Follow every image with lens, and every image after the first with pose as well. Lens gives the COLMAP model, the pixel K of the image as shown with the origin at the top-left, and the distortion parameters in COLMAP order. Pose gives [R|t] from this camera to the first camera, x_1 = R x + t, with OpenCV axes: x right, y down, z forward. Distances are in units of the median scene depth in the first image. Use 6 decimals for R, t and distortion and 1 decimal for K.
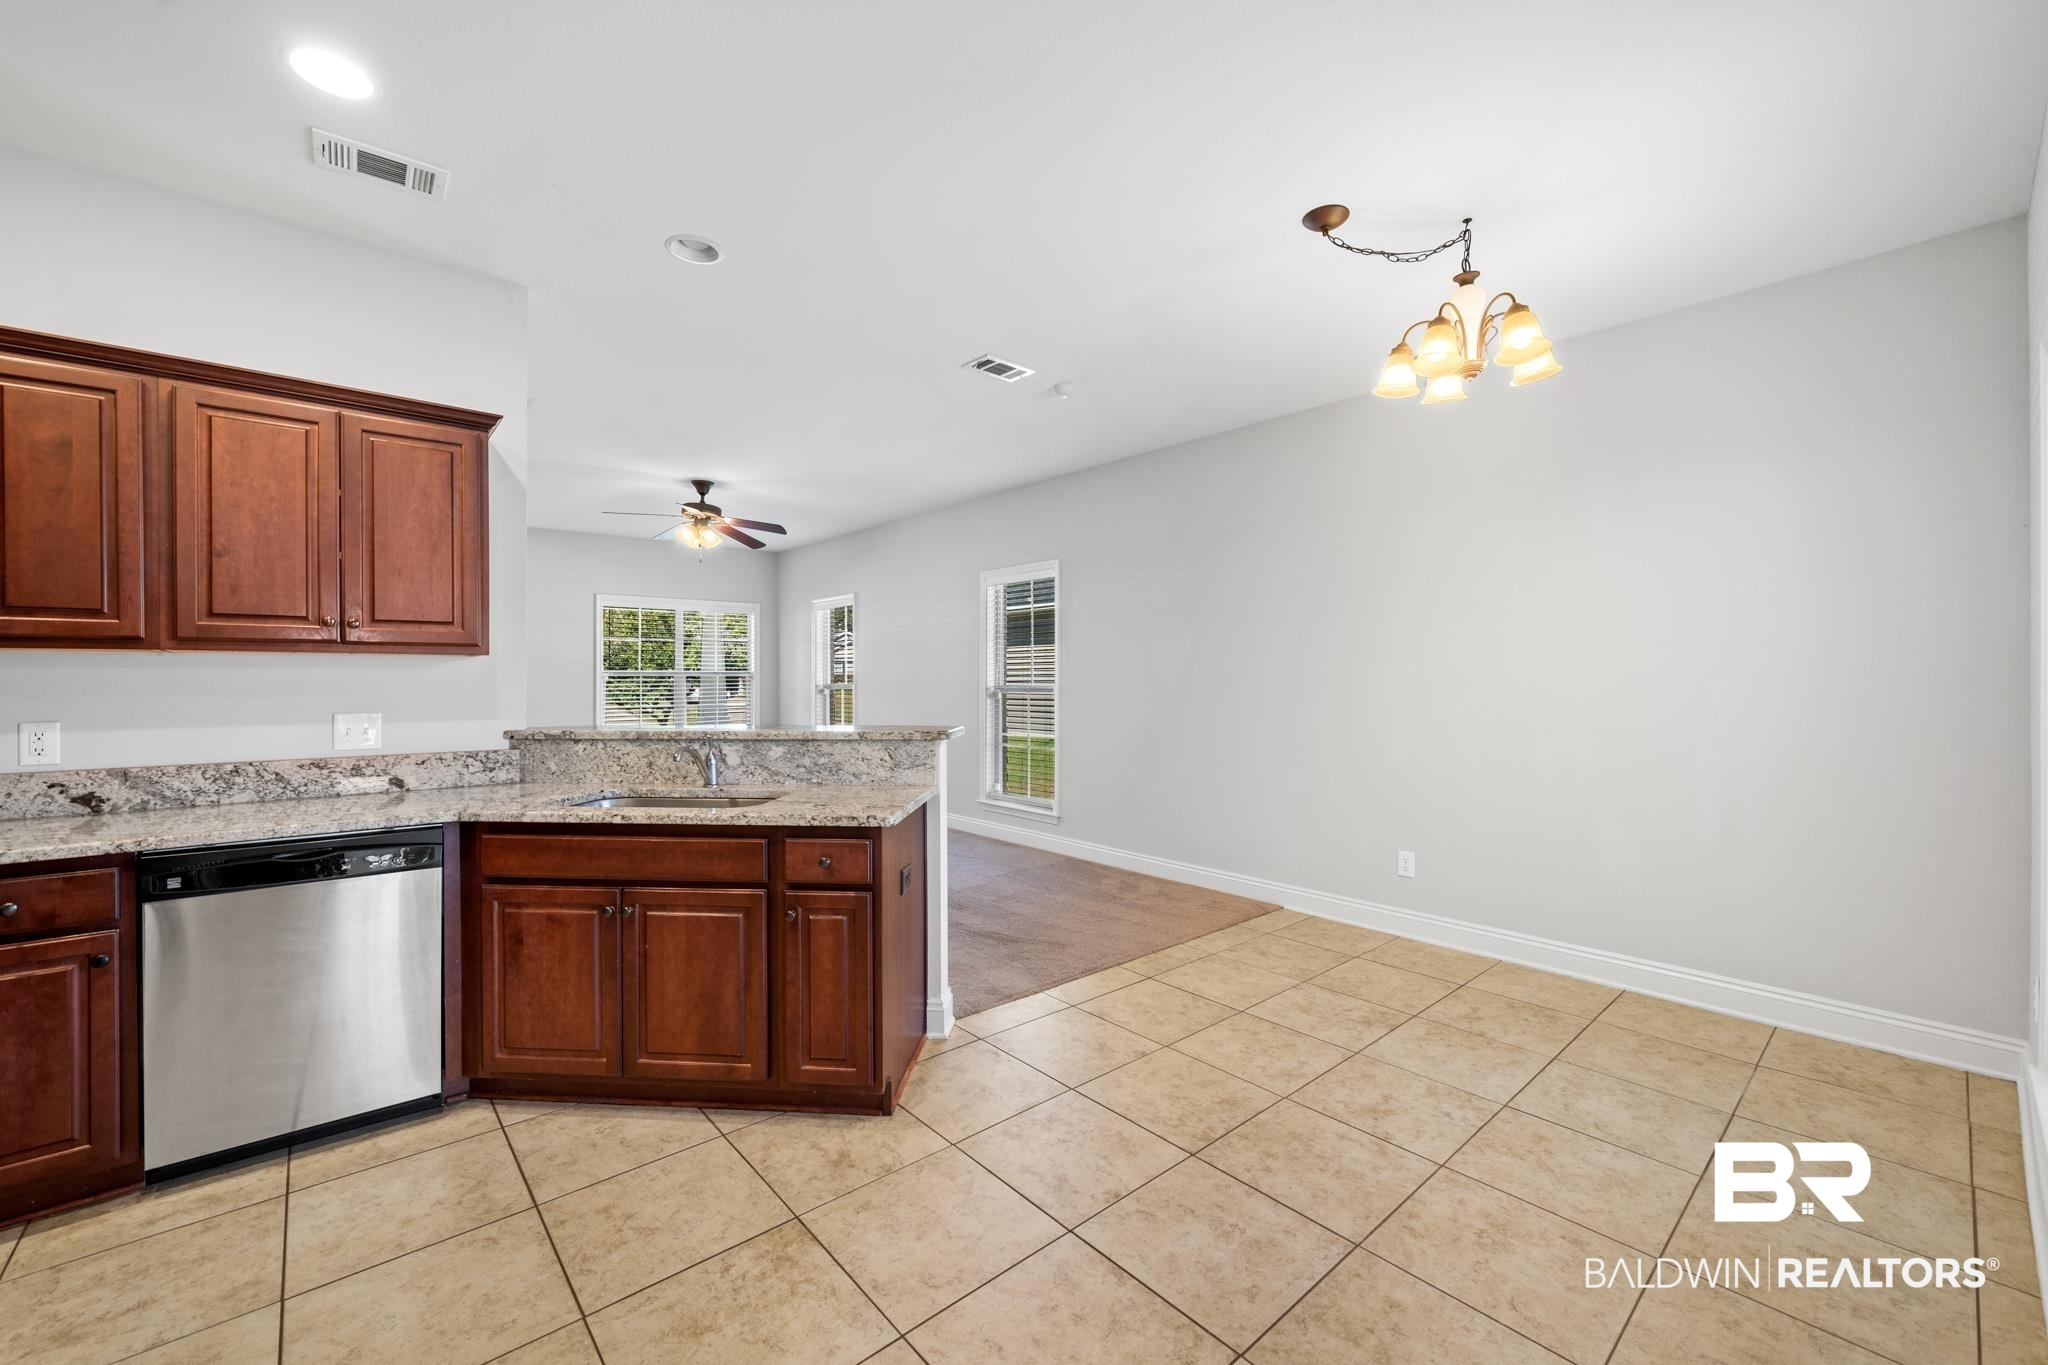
lens RADIAL K [[812.6, 0, 1014.4], [0, 812.6, 678.1], [0, 0, 1]] dist [-0.000107, -0.000016]
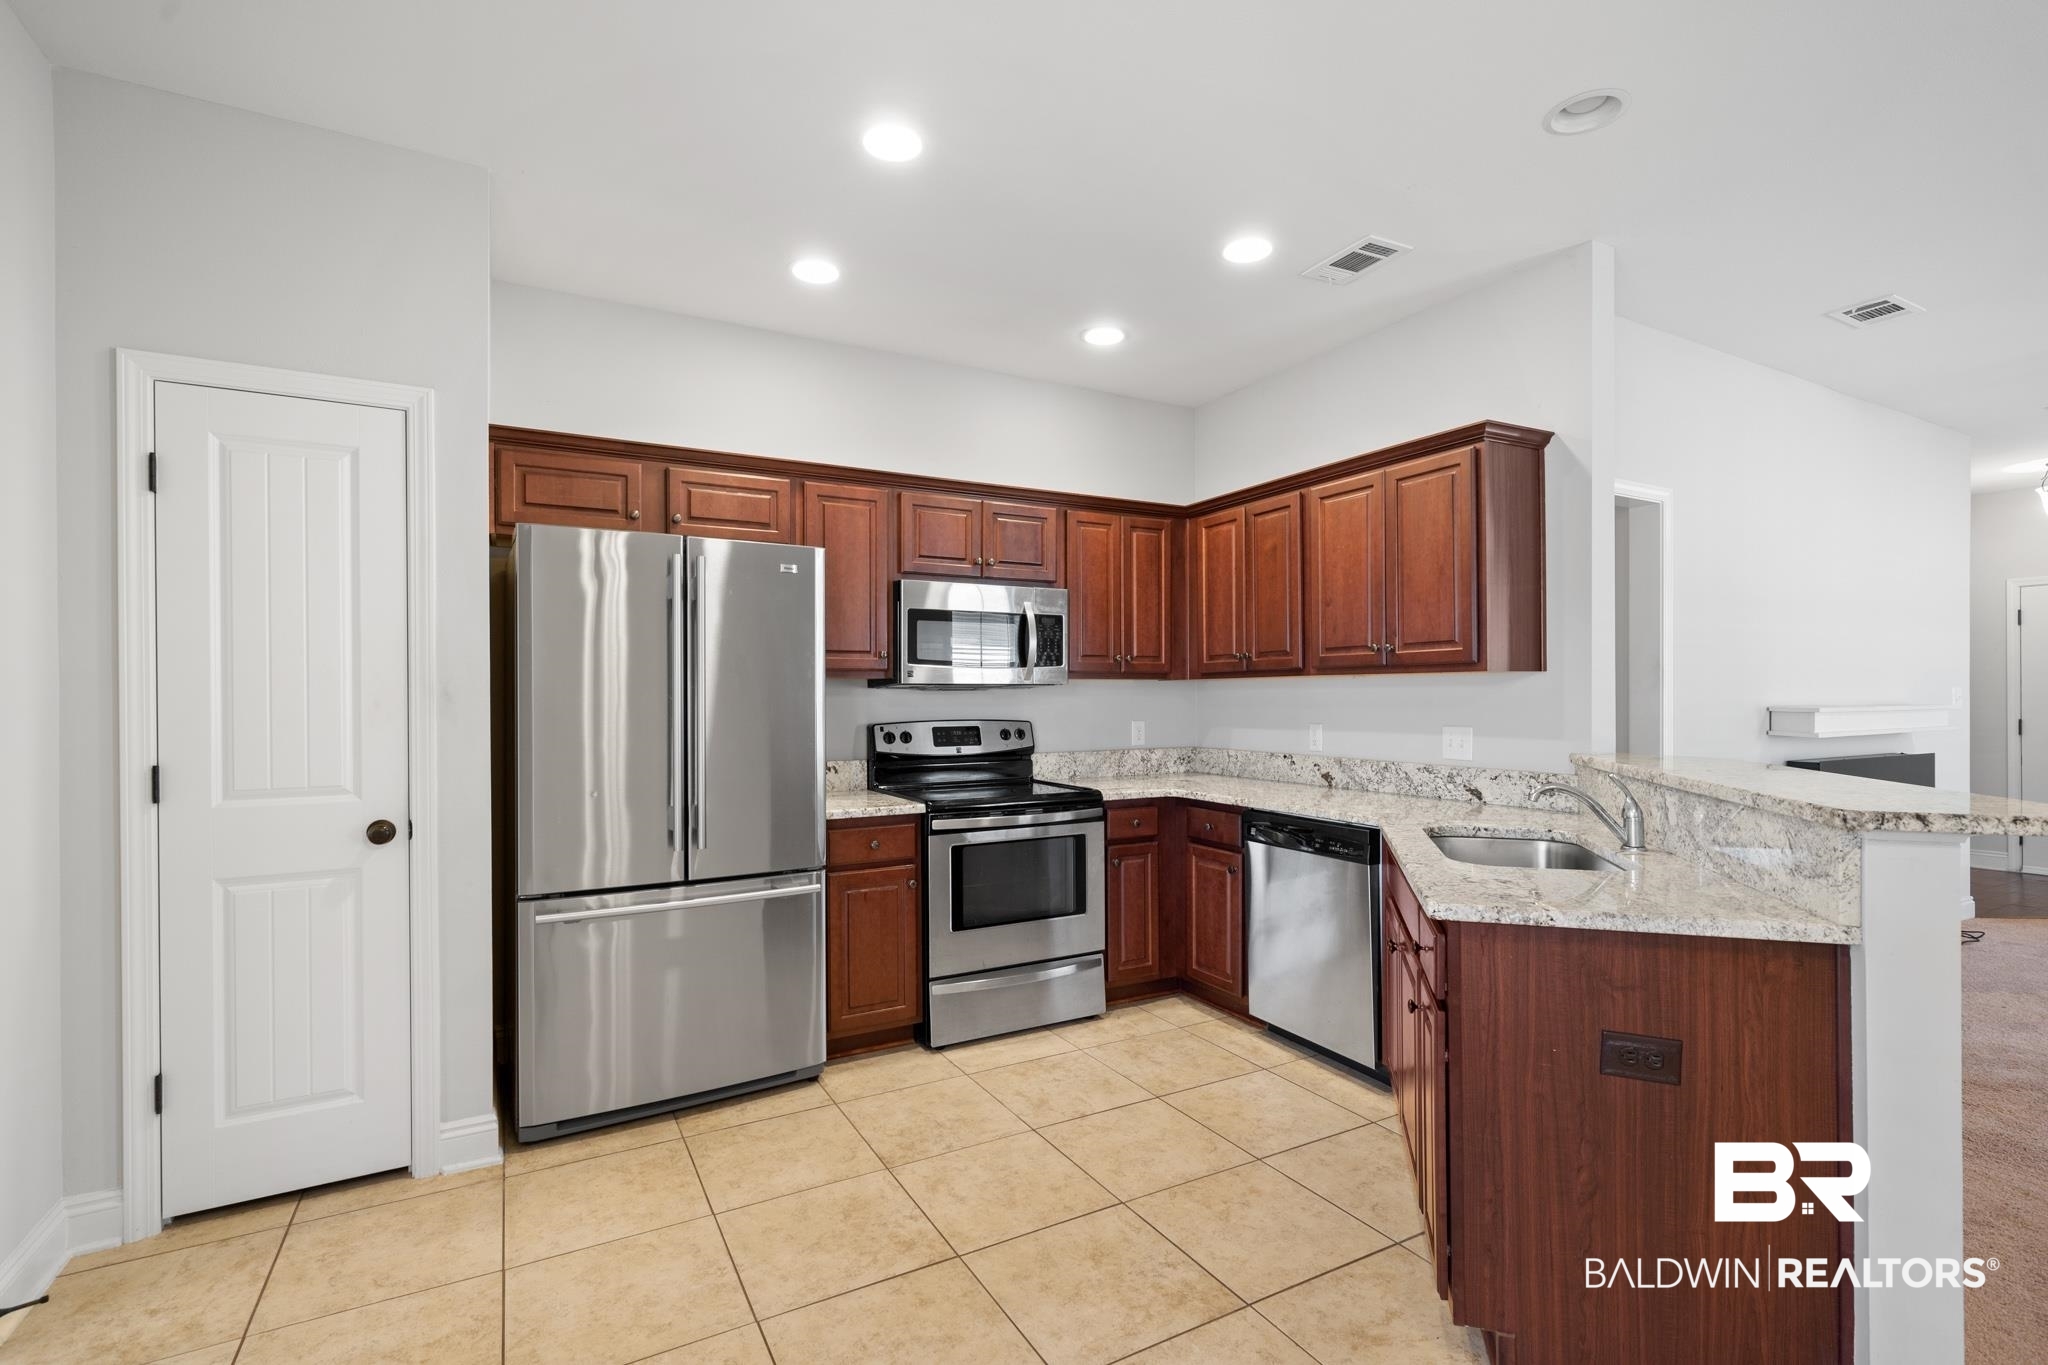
lens RADIAL K [[932.5, 0, 1020.0], [0, 932.5, 692.3], [0, 0, 1]] dist [0.001598, 0.000294]
pose [[-0.208822, -0.003473, -0.977948, 0.663921], [0.003441, 0.999985, -0.004286, 0.000364], [0.977948, -0.004260, -0.208806, 0.827657]]
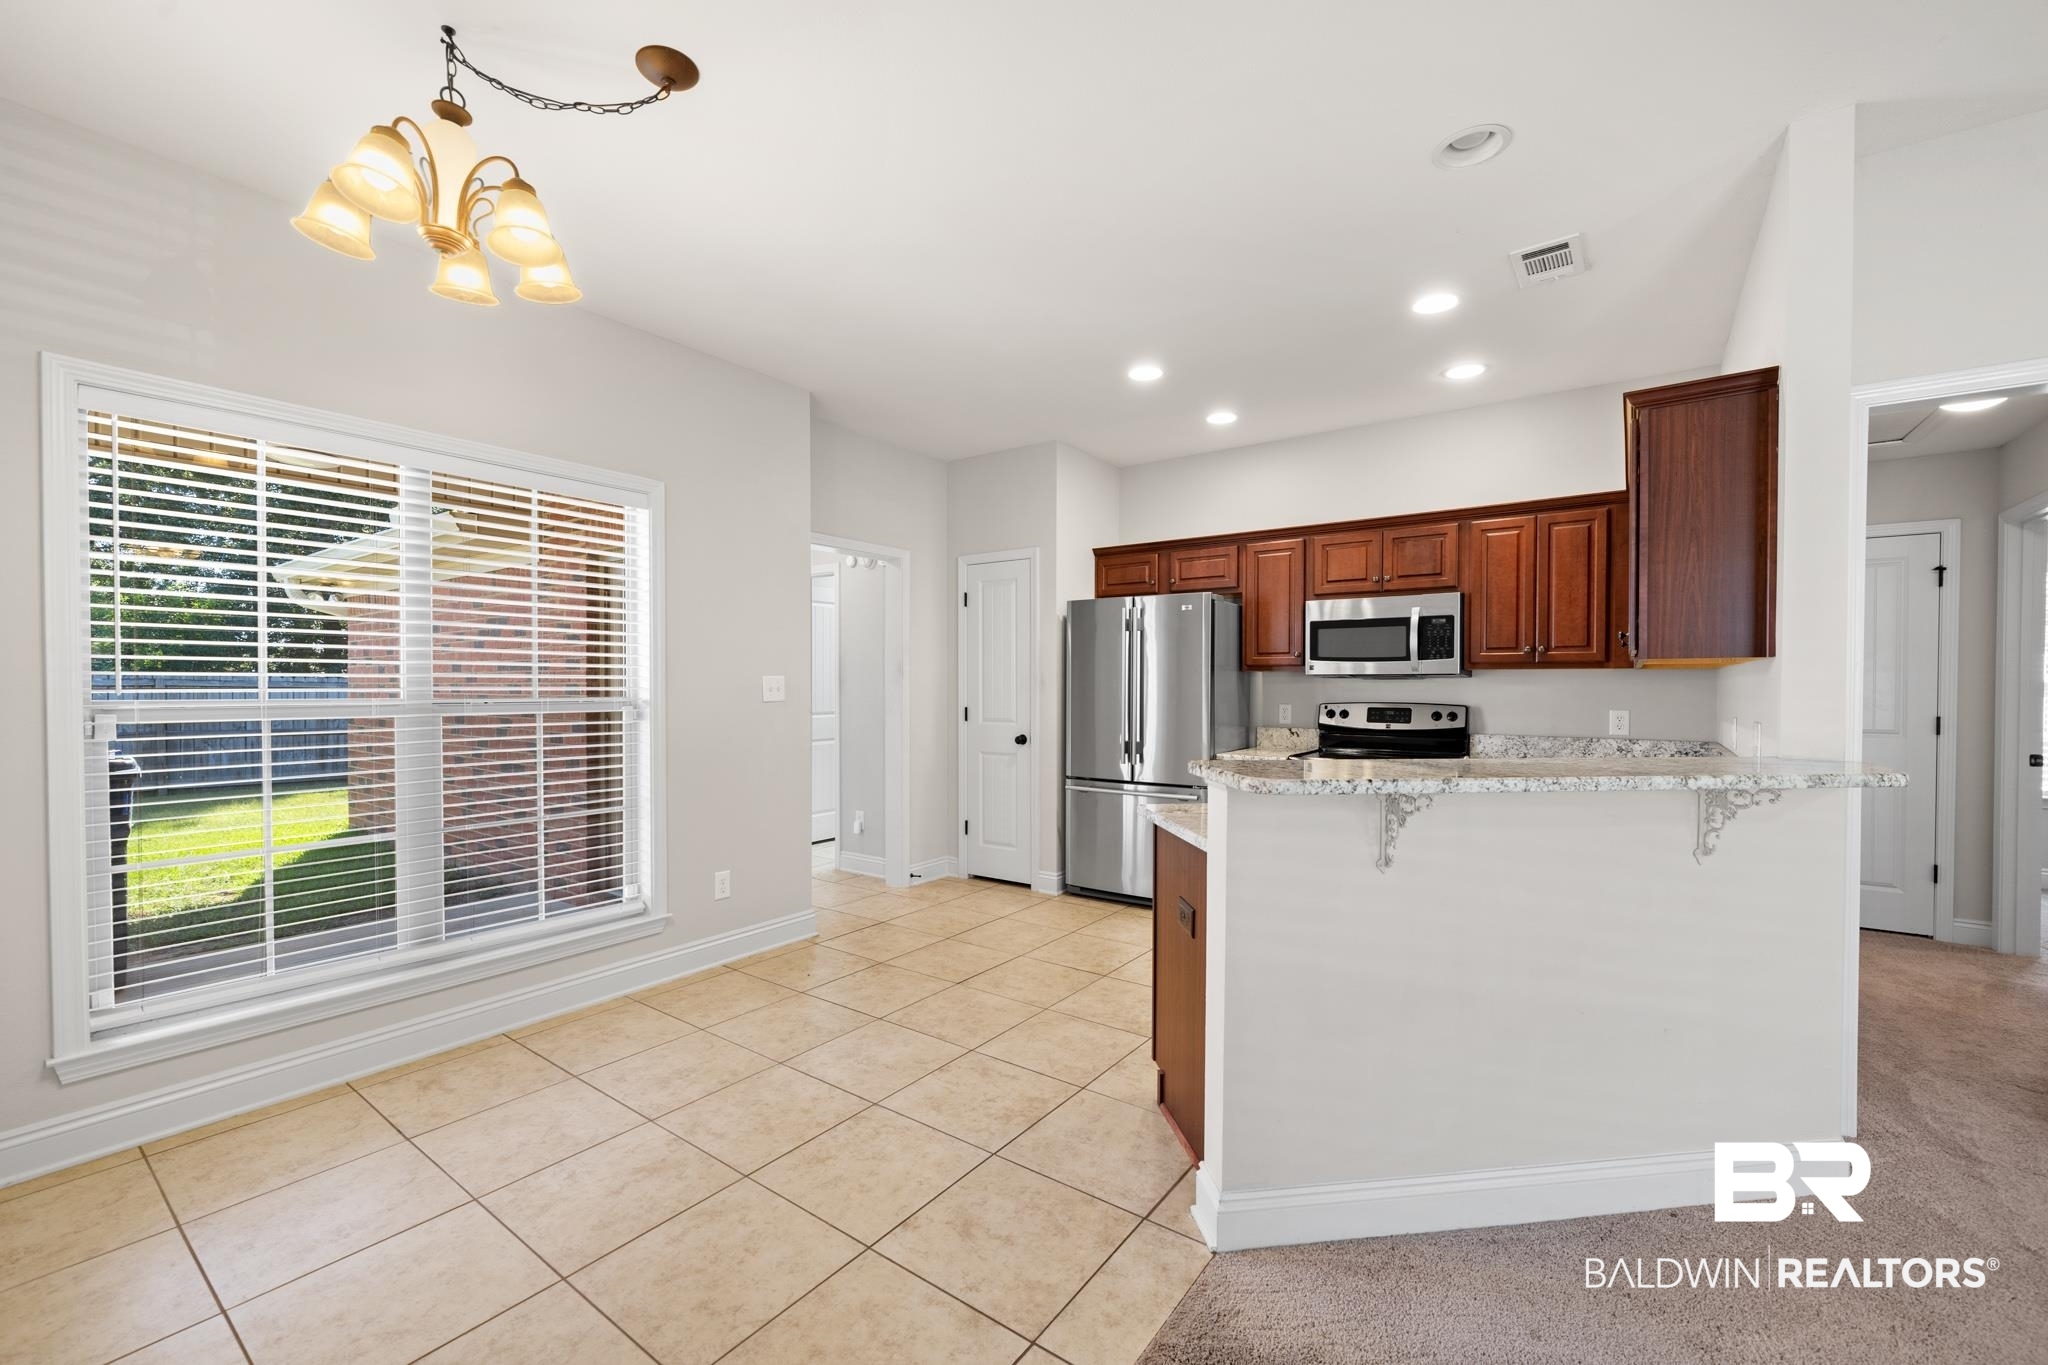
lens RADIAL K [[829.0, 0, 1024.0], [0, 829.0, 682.5], [0, 0, 1]] dist [-0.000741, -0.000085]
pose [[-0.973532, -0.002507, -0.228537, 0.272861], [-0.002756, 0.999996, 0.000772, -0.002472], [0.228534, 0.001382, -0.973535, 2.092181]]
